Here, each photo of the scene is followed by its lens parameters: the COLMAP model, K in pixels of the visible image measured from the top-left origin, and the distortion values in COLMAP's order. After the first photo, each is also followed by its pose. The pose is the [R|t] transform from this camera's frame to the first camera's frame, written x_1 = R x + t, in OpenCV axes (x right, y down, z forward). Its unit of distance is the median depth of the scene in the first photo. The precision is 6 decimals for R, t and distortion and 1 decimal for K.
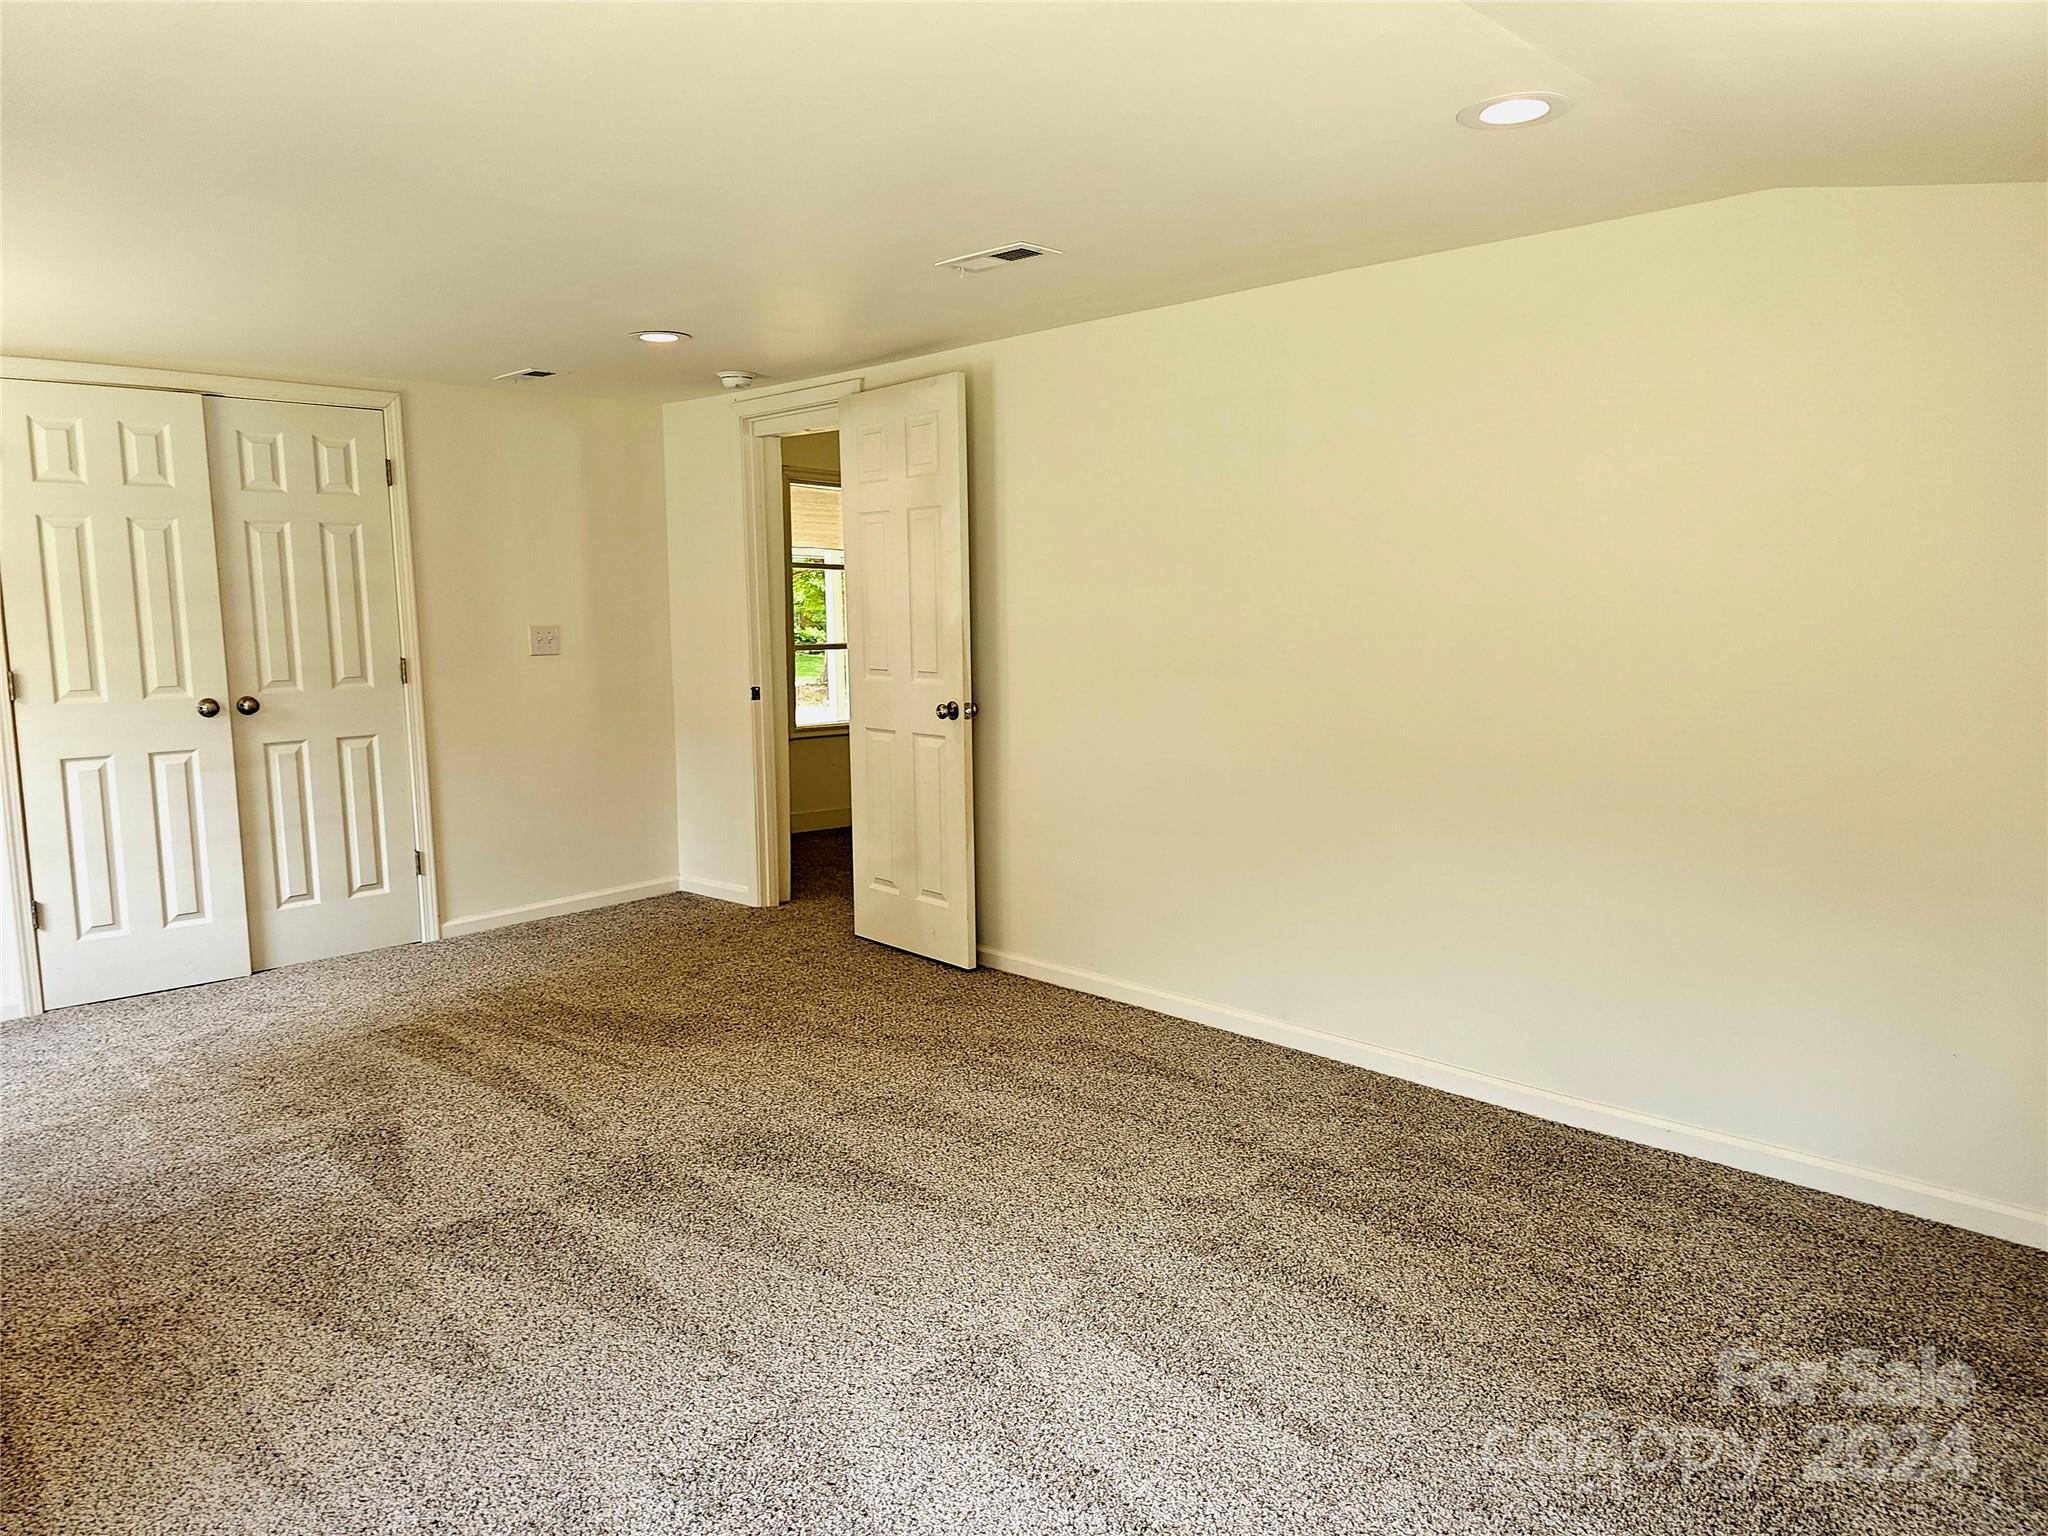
lens RADIAL K [[1381.7, 0, 1013.8], [0, 1381.7, 762.9], [0, 0, 1]] dist [0.052303, -0.047289]
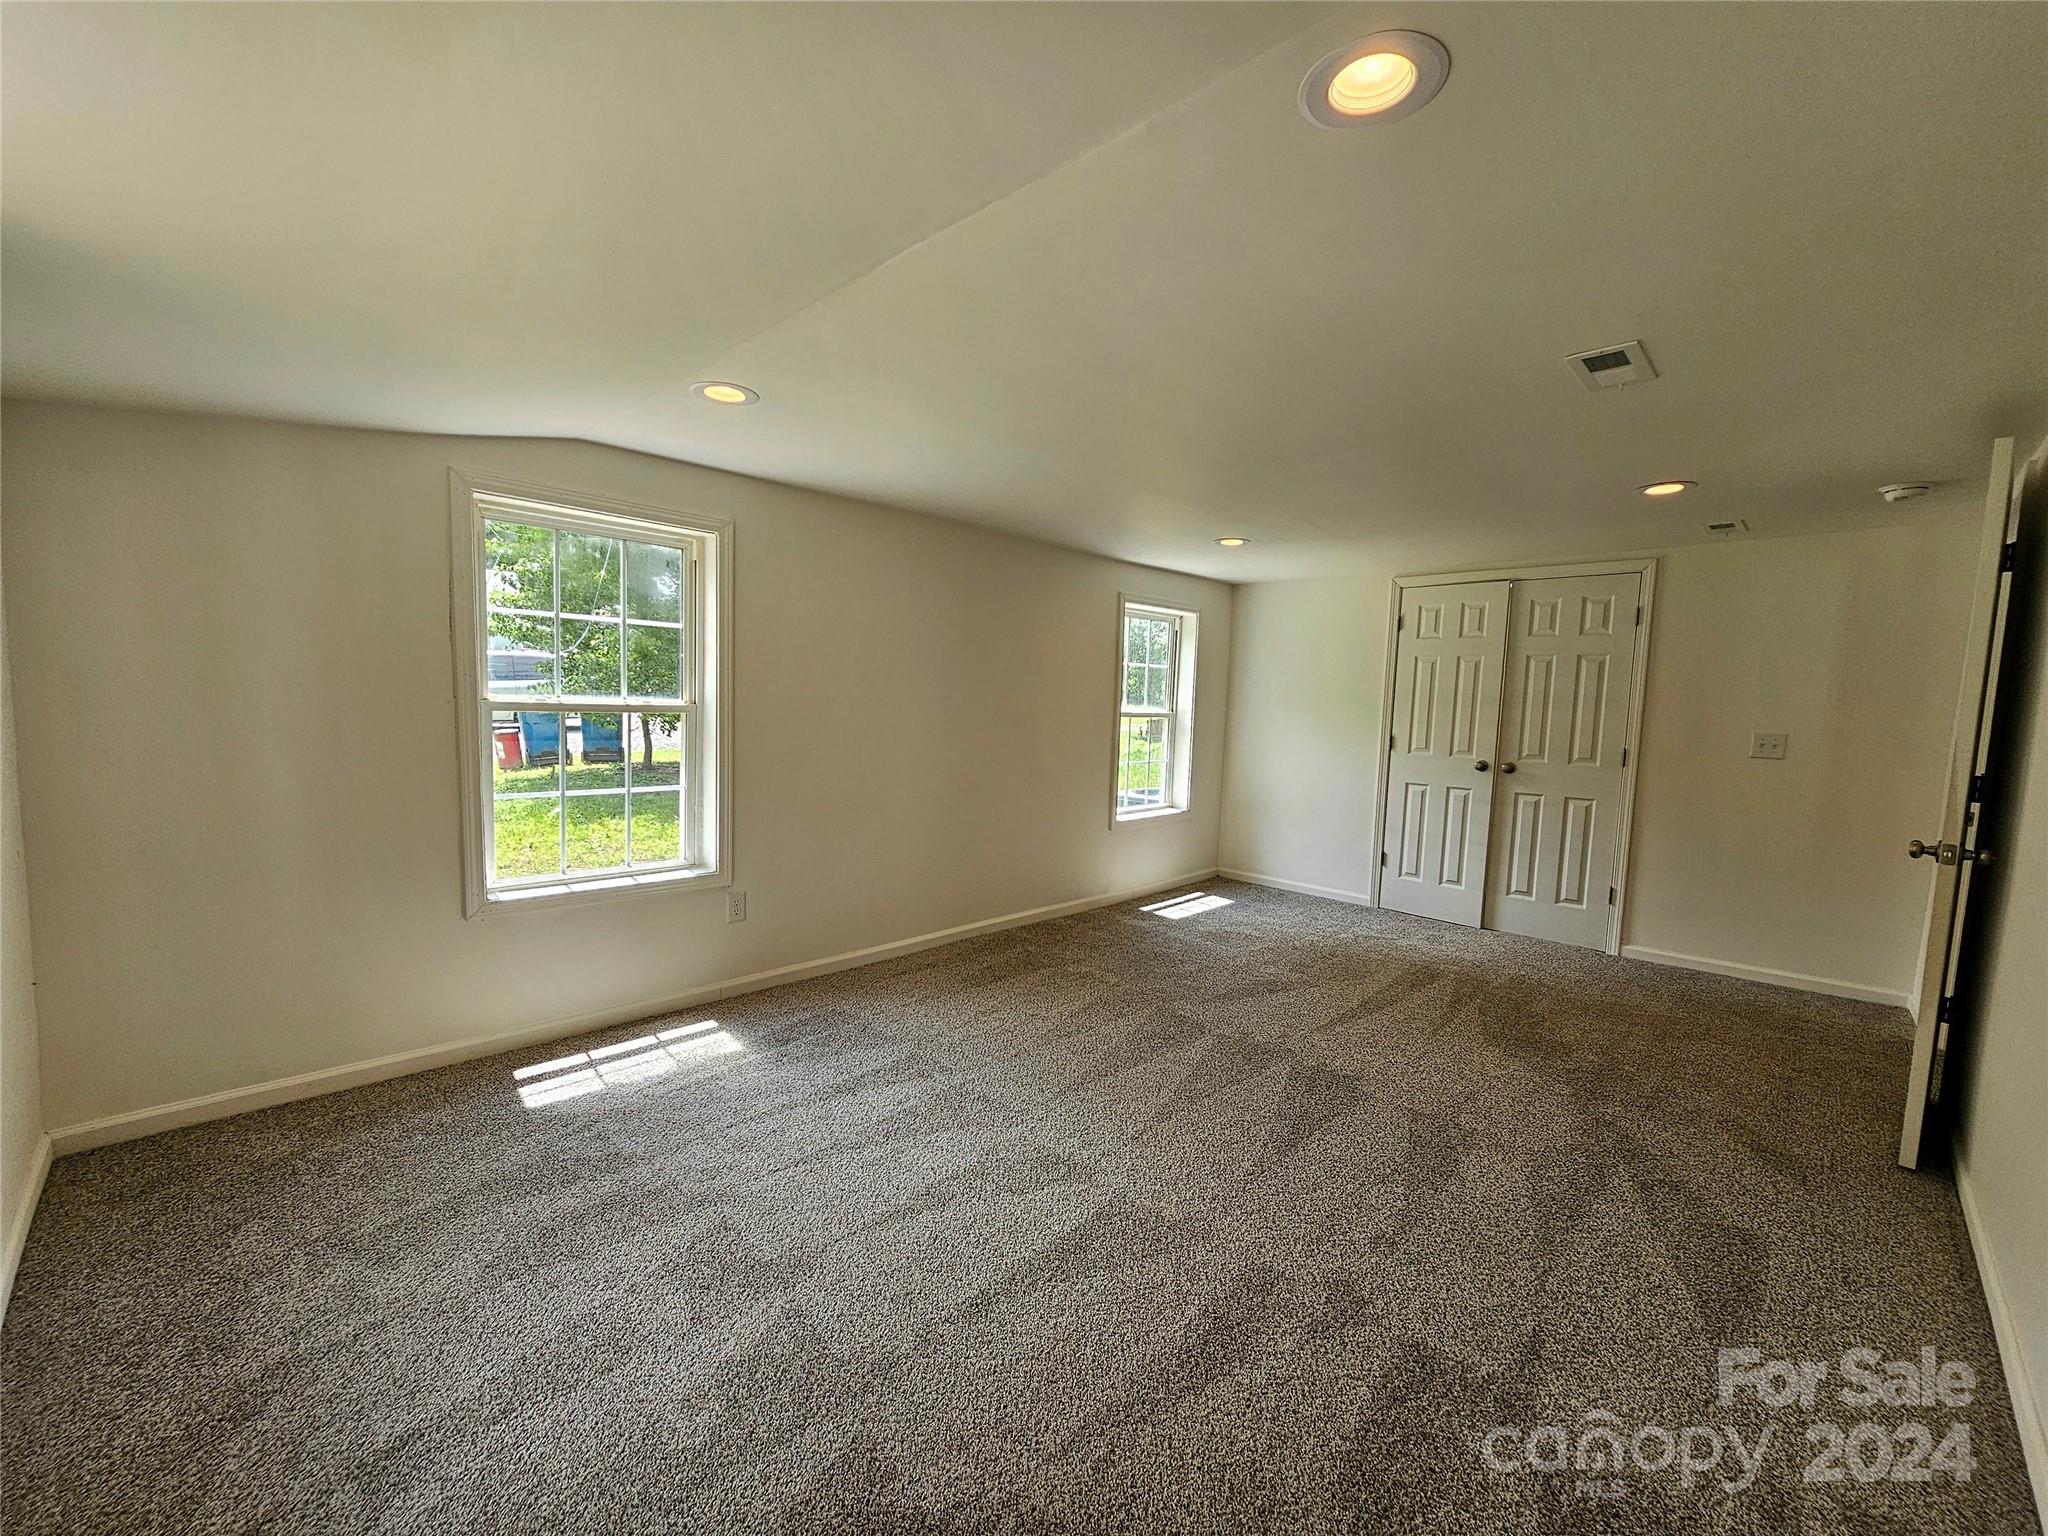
lens RADIAL K [[844.5, 0, 1027.1], [0, 844.5, 775.2], [0, 0, 1]] dist [-0.000016, -0.000414]
pose [[0.006103, 0.108282, -0.994101, 0.550069], [-0.151028, 0.982816, 0.106126, -0.067219], [0.988511, 0.149489, 0.022352, 0.541416]]
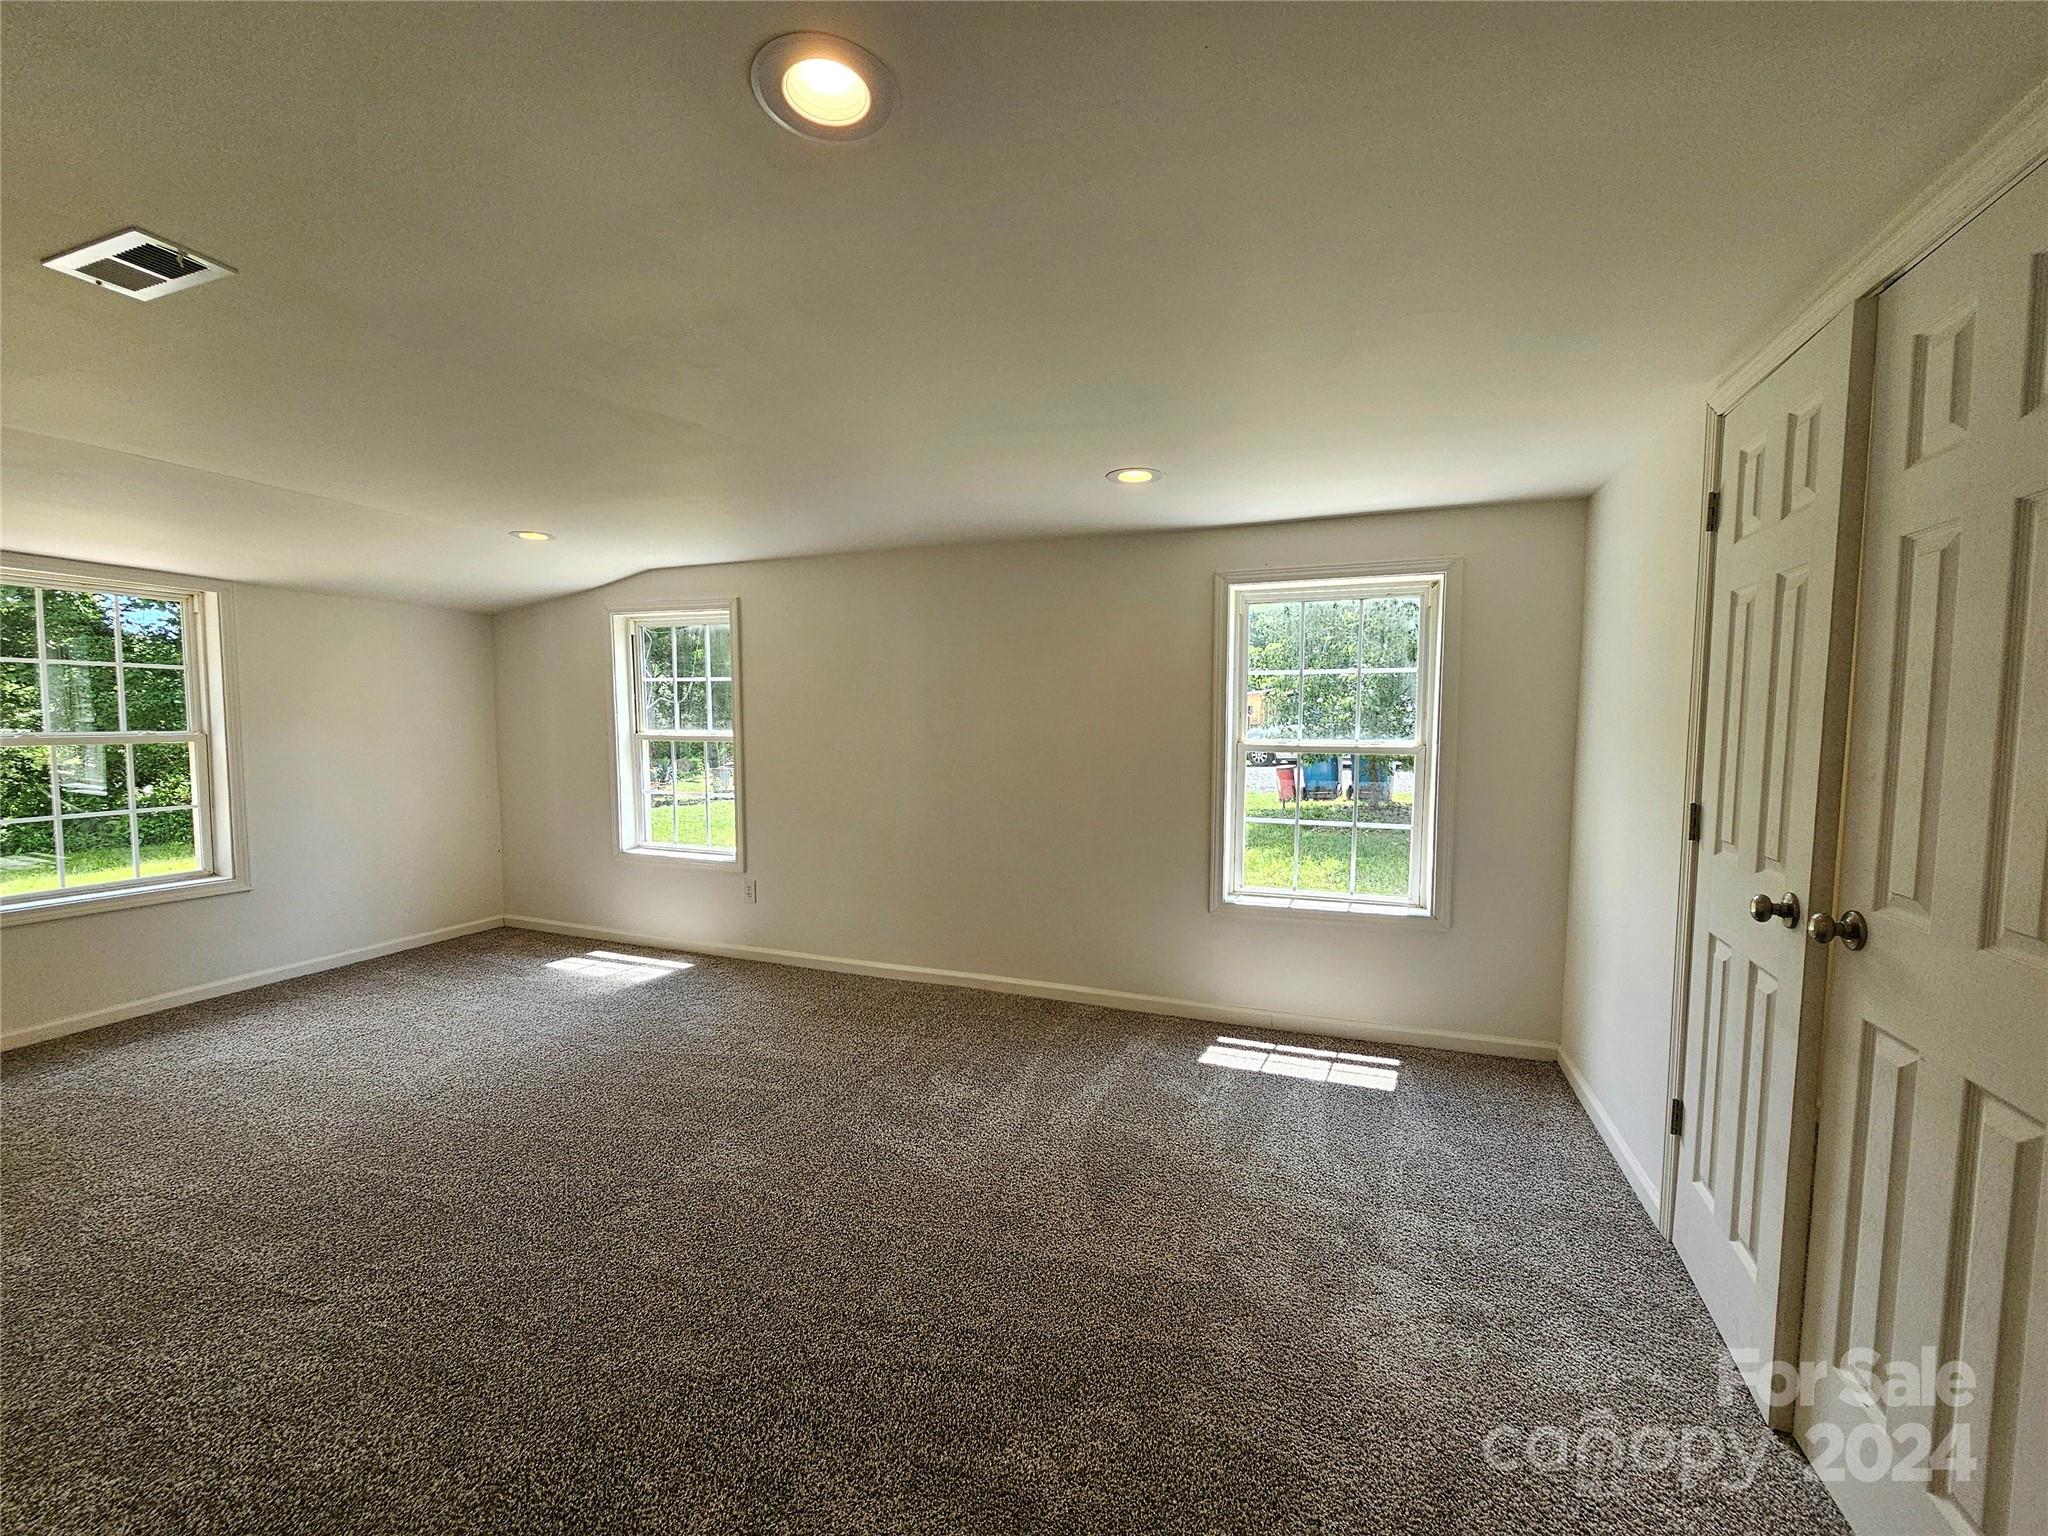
lens RADIAL K [[844.5, 0, 1027.1], [0, 844.5, 775.2], [0, 0, 1]] dist [-0.000016, -0.000414]
pose [[-0.915756, 0.036148, -0.400106, -0.225768], [-0.040100, 0.982745, 0.180567, -0.171109], [0.399729, 0.181399, -0.898505, 1.454841]]
